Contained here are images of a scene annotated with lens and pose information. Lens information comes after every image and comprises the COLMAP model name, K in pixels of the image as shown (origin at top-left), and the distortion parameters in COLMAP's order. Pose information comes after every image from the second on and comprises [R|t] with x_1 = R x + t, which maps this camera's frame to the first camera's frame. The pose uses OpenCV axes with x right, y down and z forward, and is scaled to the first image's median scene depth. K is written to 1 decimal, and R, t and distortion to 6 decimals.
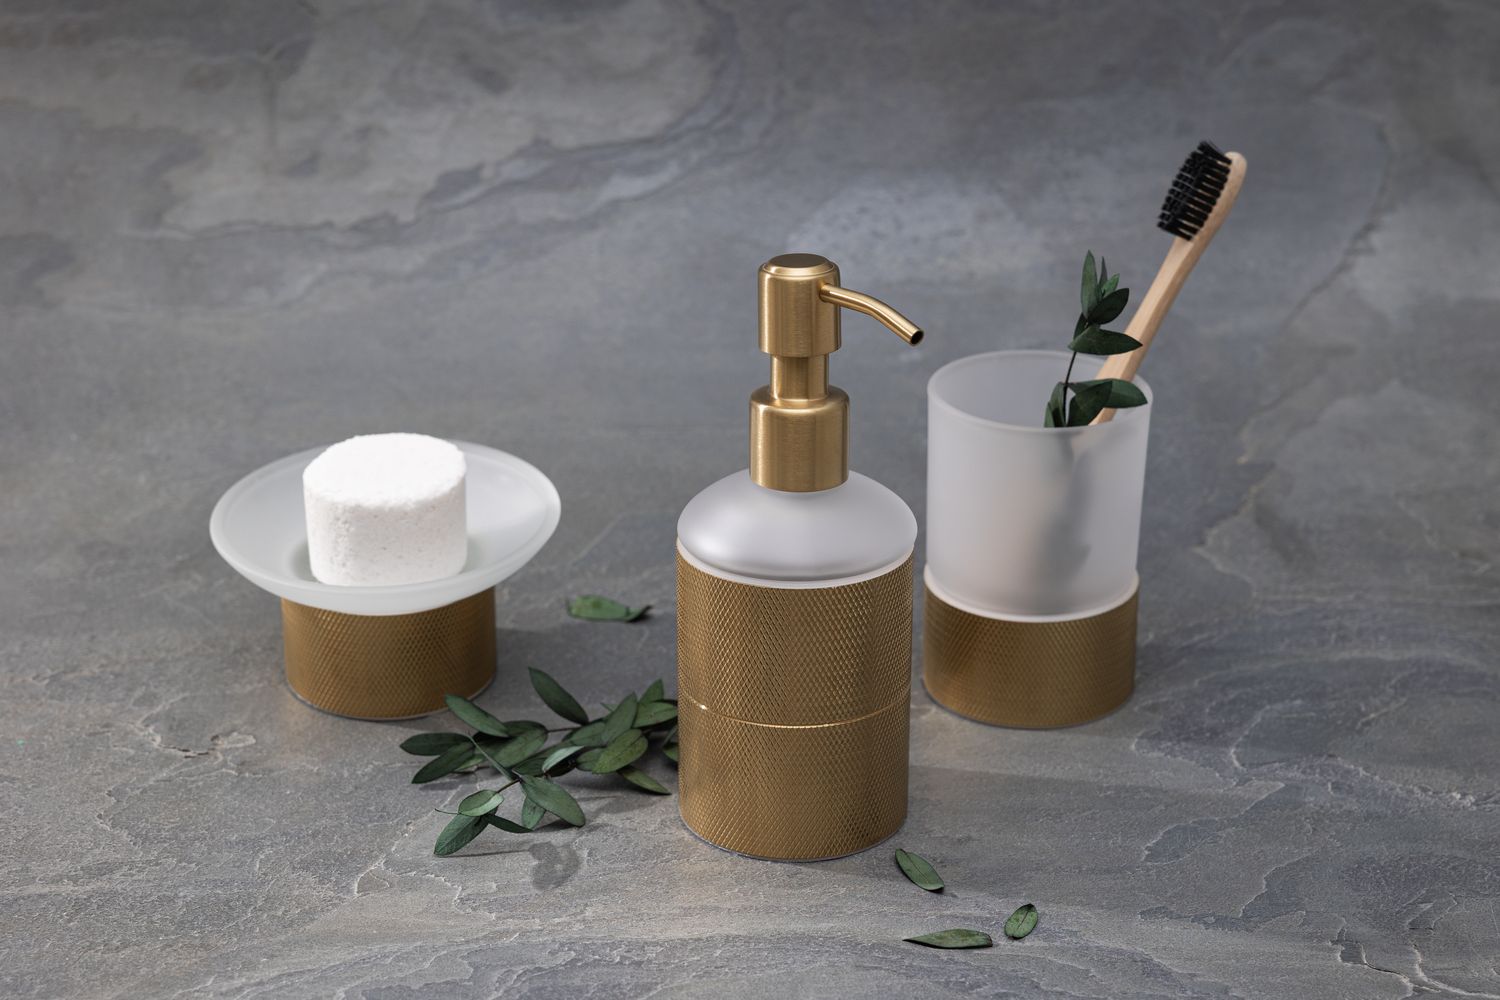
lens RADIAL K [[2925.5, 0, 754.7], [0, 2925.5, 477.5], [0, 0, 1]] dist [0.007072, 0.462479]
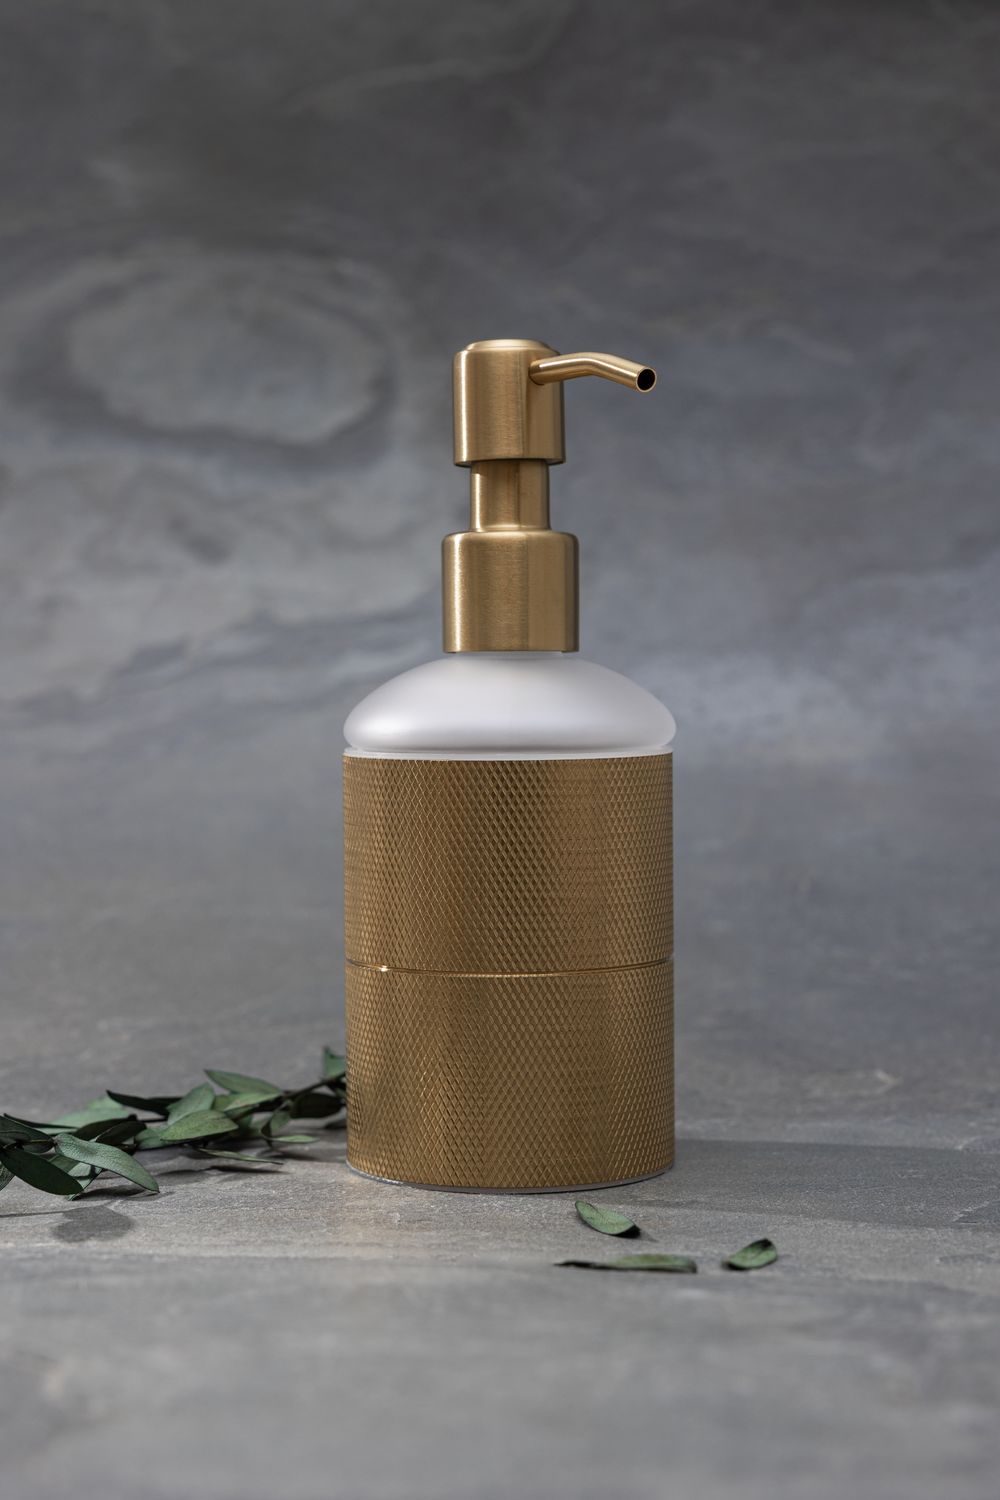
lens RADIAL K [[2911.6, 0, 491.3], [0, 2911.6, 752.7], [0, 0, 1]] dist [0.042439, 0.185581]
pose [[0.995388, 0.000735, -0.095930, 0.087071], [-0.031978, 0.945321, -0.324569, 0.232807], [0.090446, 0.326139, 0.940985, 0.325159]]
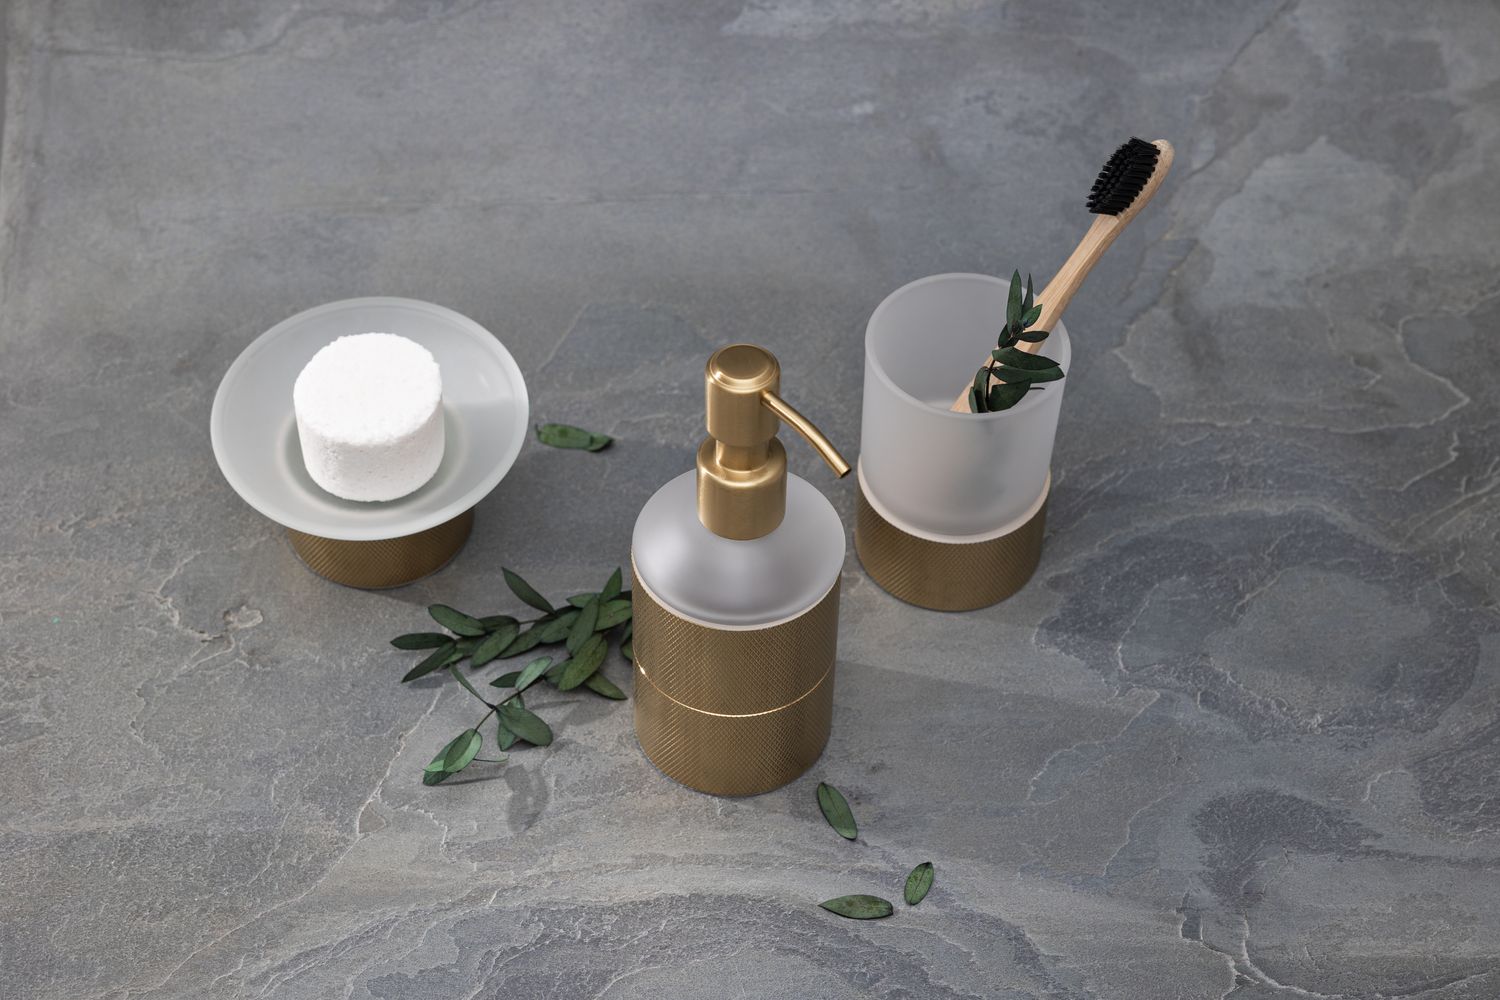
lens RADIAL K [[2911.6, 0, 756.1], [0, 2911.6, 497.2], [0, 0, 1]] dist [0.042439, 0.185581]
pose [[0.999784, 0.018675, 0.009136, 0.010019], [-0.020788, 0.904564, 0.425831, -0.447007], [-0.000312, -0.425929, 0.904757, -0.004294]]
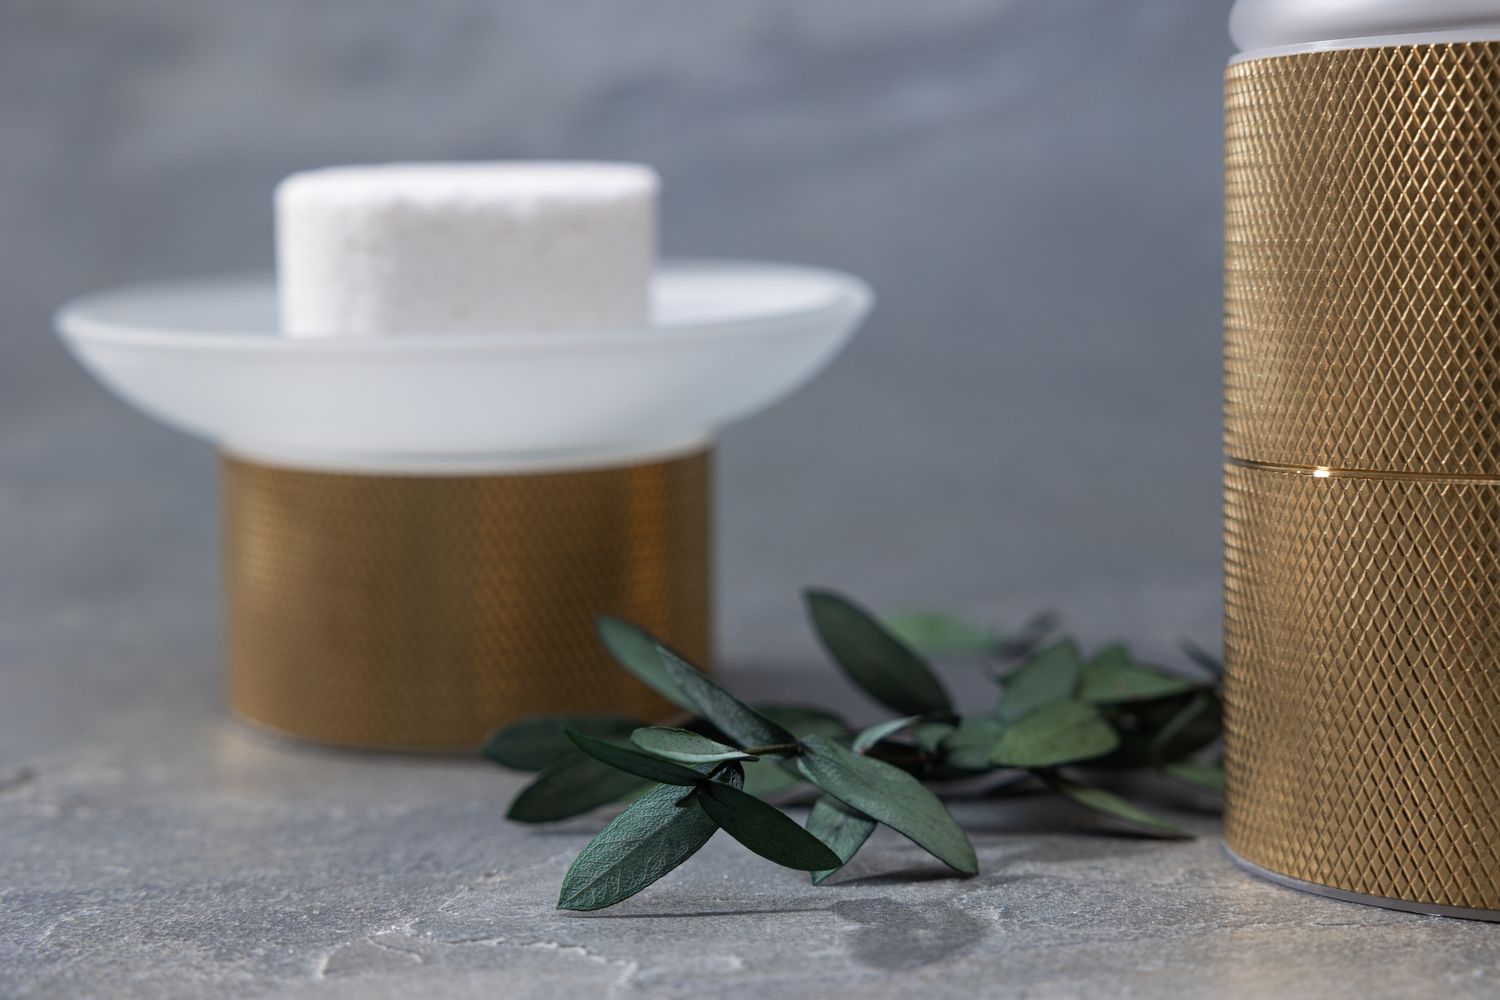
lens RADIAL K [[2911.6, 0, 756.1], [0, 2911.6, 497.2], [0, 0, 1]] dist [0.042439, 0.185581]
pose [[0.998772, -0.008774, -0.048761, -0.065080], [-0.005529, 0.958308, -0.285684, 0.170440], [0.049235, 0.285602, 0.957083, 0.620598]]
